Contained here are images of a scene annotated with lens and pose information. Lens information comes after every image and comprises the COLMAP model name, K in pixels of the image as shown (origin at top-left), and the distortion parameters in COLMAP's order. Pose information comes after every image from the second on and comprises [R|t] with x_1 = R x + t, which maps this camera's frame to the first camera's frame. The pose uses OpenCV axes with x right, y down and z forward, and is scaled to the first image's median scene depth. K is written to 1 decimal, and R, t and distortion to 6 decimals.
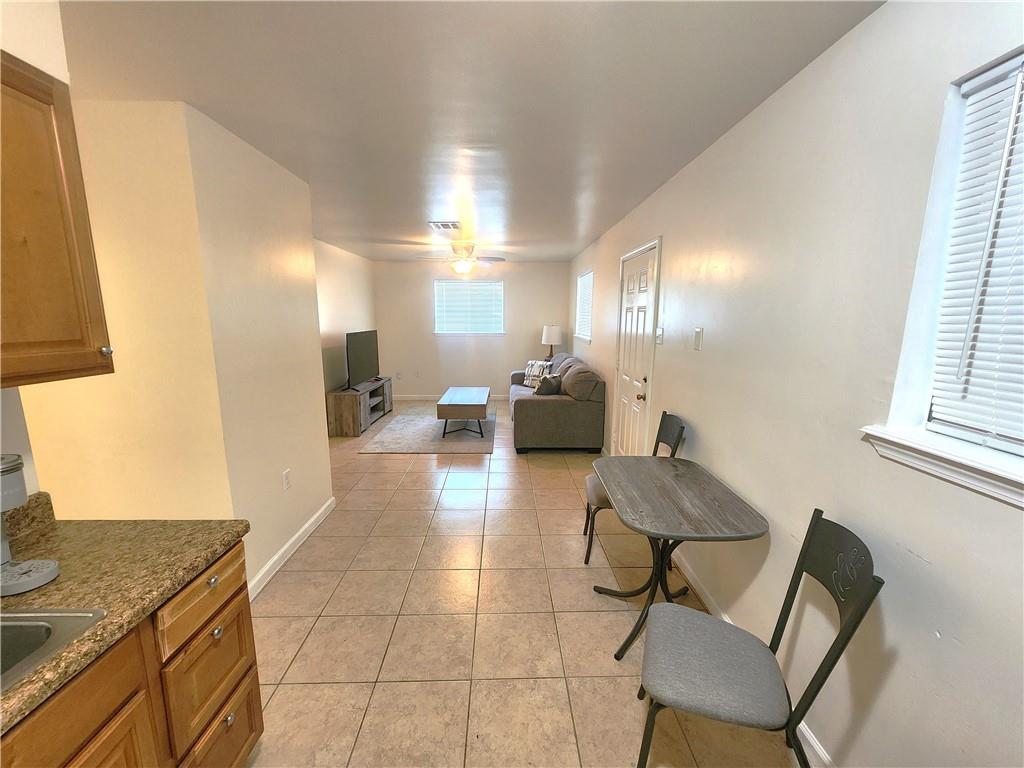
lens RADIAL K [[415.2, 0, 515.9], [0, 415.2, 387.9], [0, 0, 1]] dist [0.000112, -0.000012]
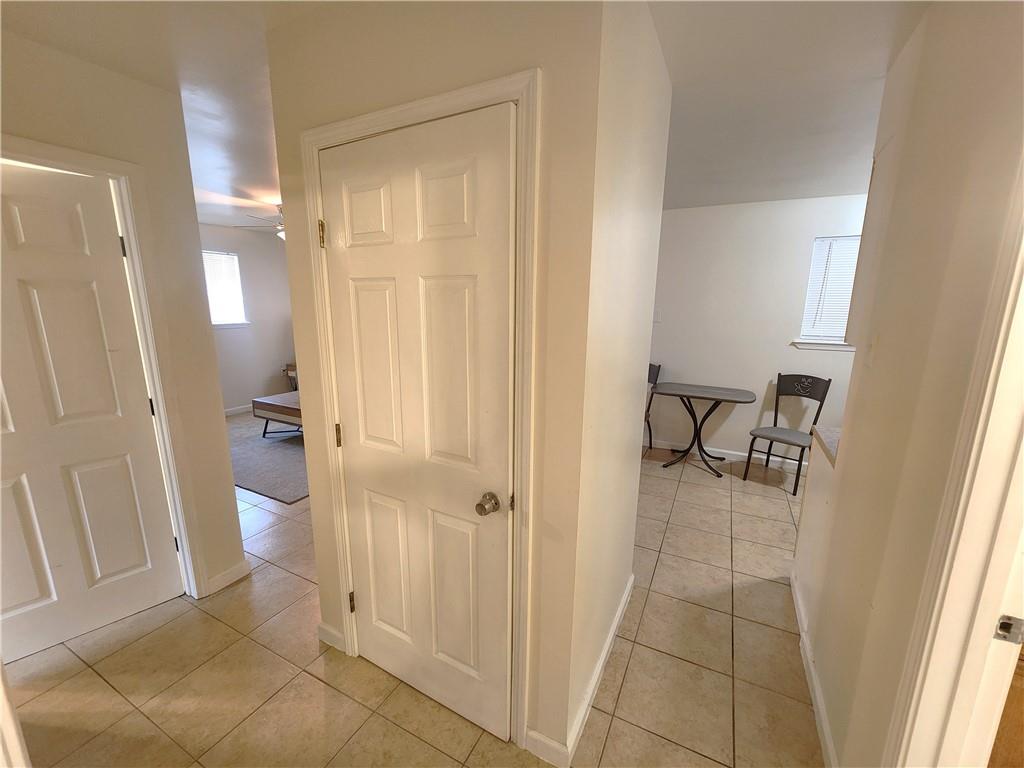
lens RADIAL K [[415.2, 0, 511.9], [0, 415.2, 387.2], [0, 0, 1]] dist [0.000112, -0.000012]
pose [[0.495243, -0.176745, 0.850585, -2.219150], [0.141558, 0.982418, 0.121718, -0.179791], [-0.857144, 0.060127, 0.511556, 0.975514]]
